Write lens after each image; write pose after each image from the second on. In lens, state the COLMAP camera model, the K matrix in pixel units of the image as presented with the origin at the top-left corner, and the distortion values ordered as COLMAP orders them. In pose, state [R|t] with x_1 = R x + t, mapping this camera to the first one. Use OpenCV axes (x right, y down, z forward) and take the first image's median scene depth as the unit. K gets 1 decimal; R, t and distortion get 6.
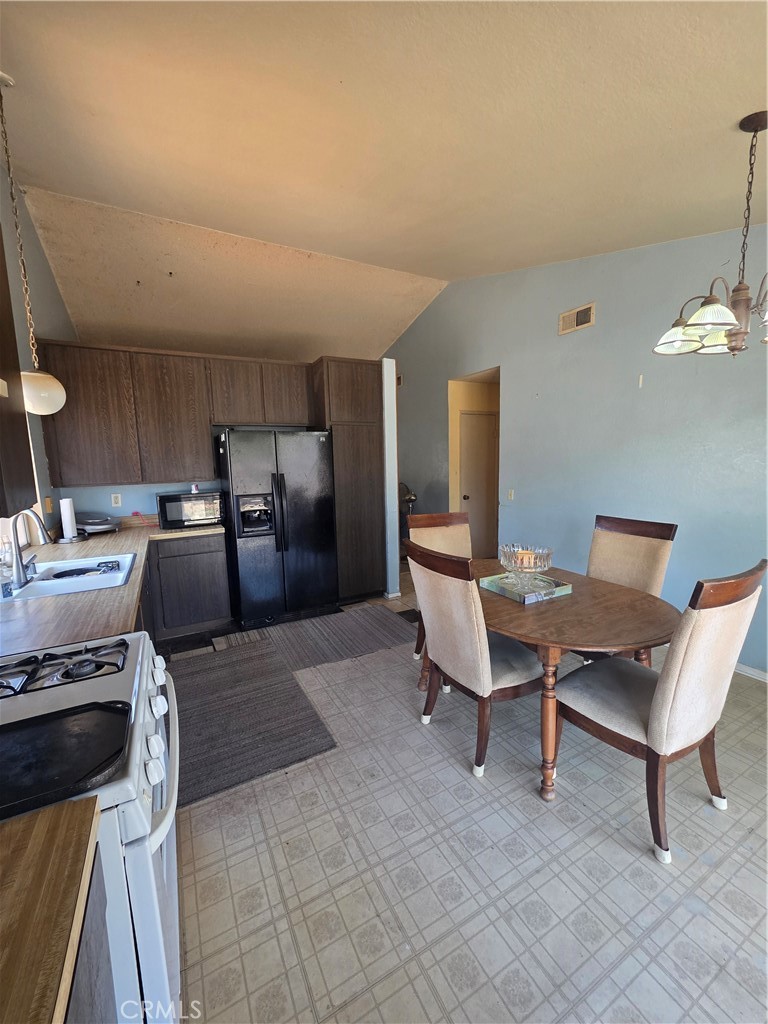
lens RADIAL K [[408.8, 0, 382.0], [0, 408.8, 522.2], [0, 0, 1]] dist [-0.004473, 0.002425]
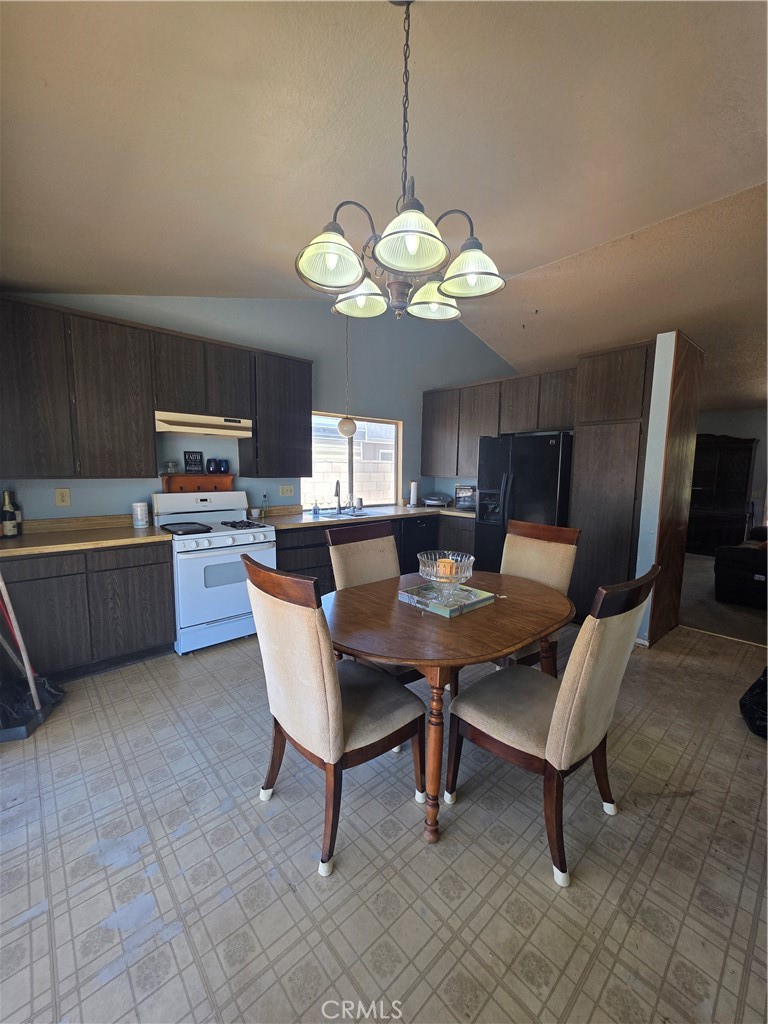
lens RADIAL K [[408.8, 0, 385.3], [0, 408.8, 516.5], [0, 0, 1]] dist [-0.004473, 0.002425]
pose [[0.235564, 0.139202, -0.961838, 1.816821], [-0.165103, 0.981035, 0.101545, -0.146301], [0.957732, 0.134882, 0.254079, 0.938648]]
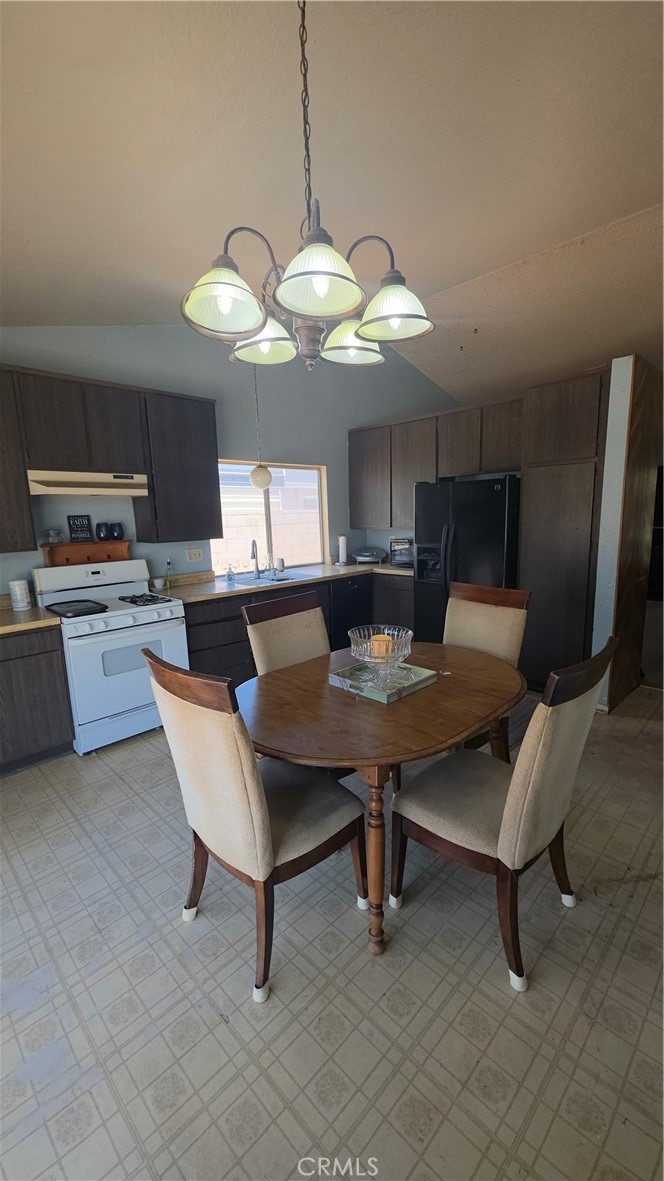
lens RADIAL K [[467.4, 0, 334.6], [0, 467.4, 594.5], [0, 0, 1]] dist [0.006516, -0.005106]
pose [[0.286201, 0.179627, -0.941182, 1.800541], [-0.123125, 0.981021, 0.149790, -0.209705], [0.950226, 0.073013, 0.302886, 0.947021]]
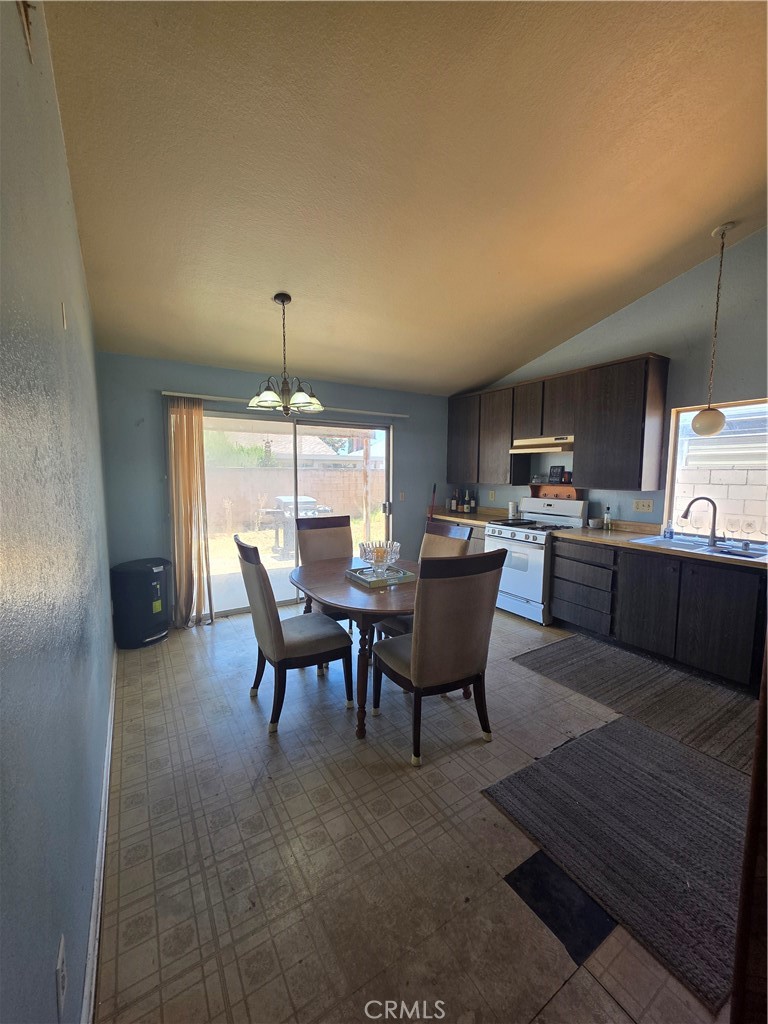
lens RADIAL K [[408.8, 0, 388.1], [0, 408.8, 515.2], [0, 0, 1]] dist [-0.004473, 0.002425]
pose [[-0.997752, 0.024643, -0.062320, 0.612565], [0.008064, 0.967329, 0.253397, -0.504629], [0.066529, 0.252325, -0.965353, 3.280765]]
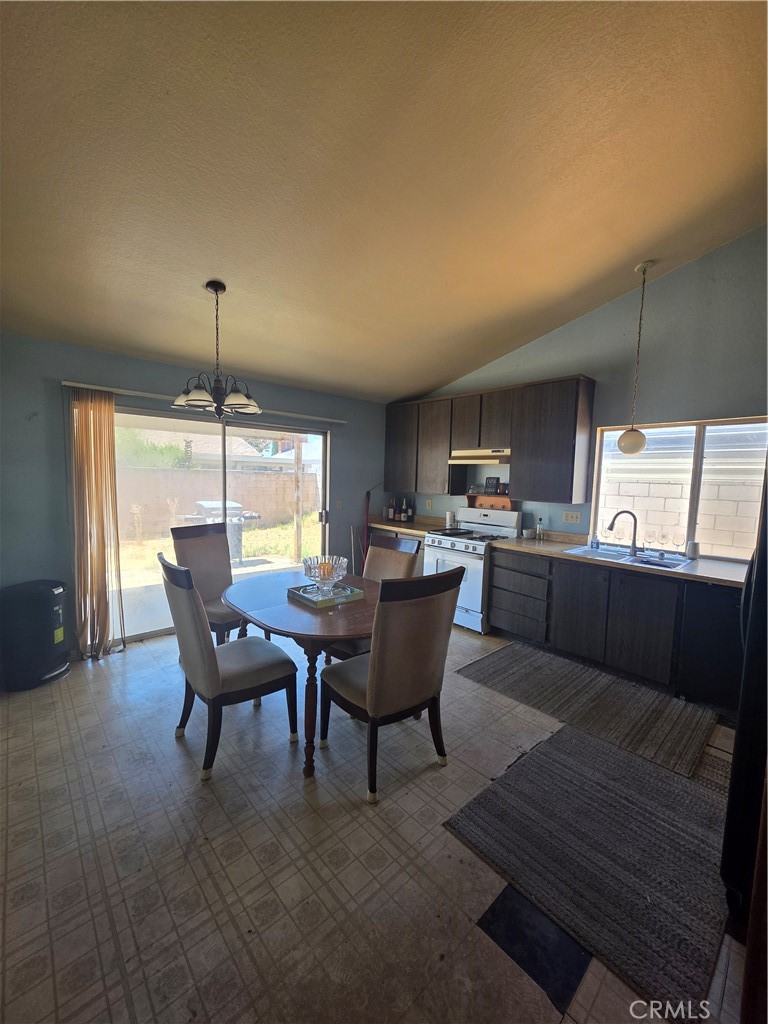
lens RADIAL K [[408.8, 0, 387.2], [0, 408.8, 515.6], [0, 0, 1]] dist [-0.004473, 0.002425]
pose [[-0.970370, 0.019718, -0.240816, 0.697616], [-0.040614, 0.969173, 0.243009, -0.520837], [0.238185, 0.245590, -0.939656, 3.163093]]
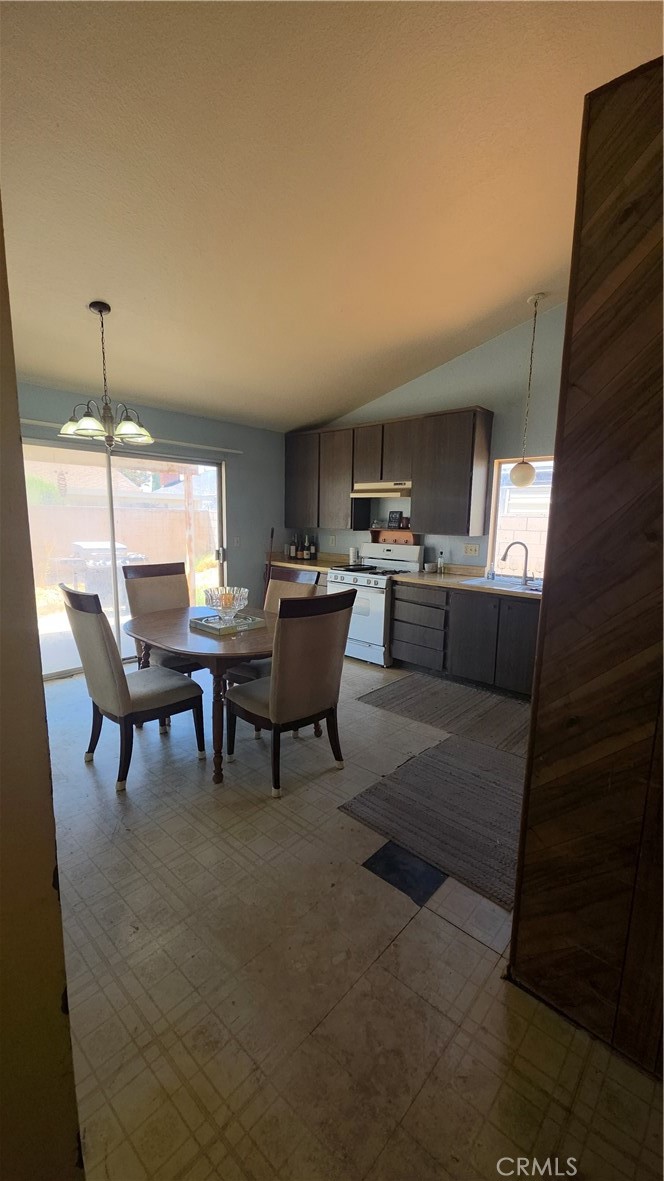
lens RADIAL K [[467.4, 0, 337.5], [0, 467.4, 595.0], [0, 0, 1]] dist [0.006516, -0.005106]
pose [[-0.942166, 0.057424, -0.330189, 0.755338], [-0.050274, 0.949848, 0.308644, -0.539428], [0.331353, 0.307394, -0.892028, 3.499331]]
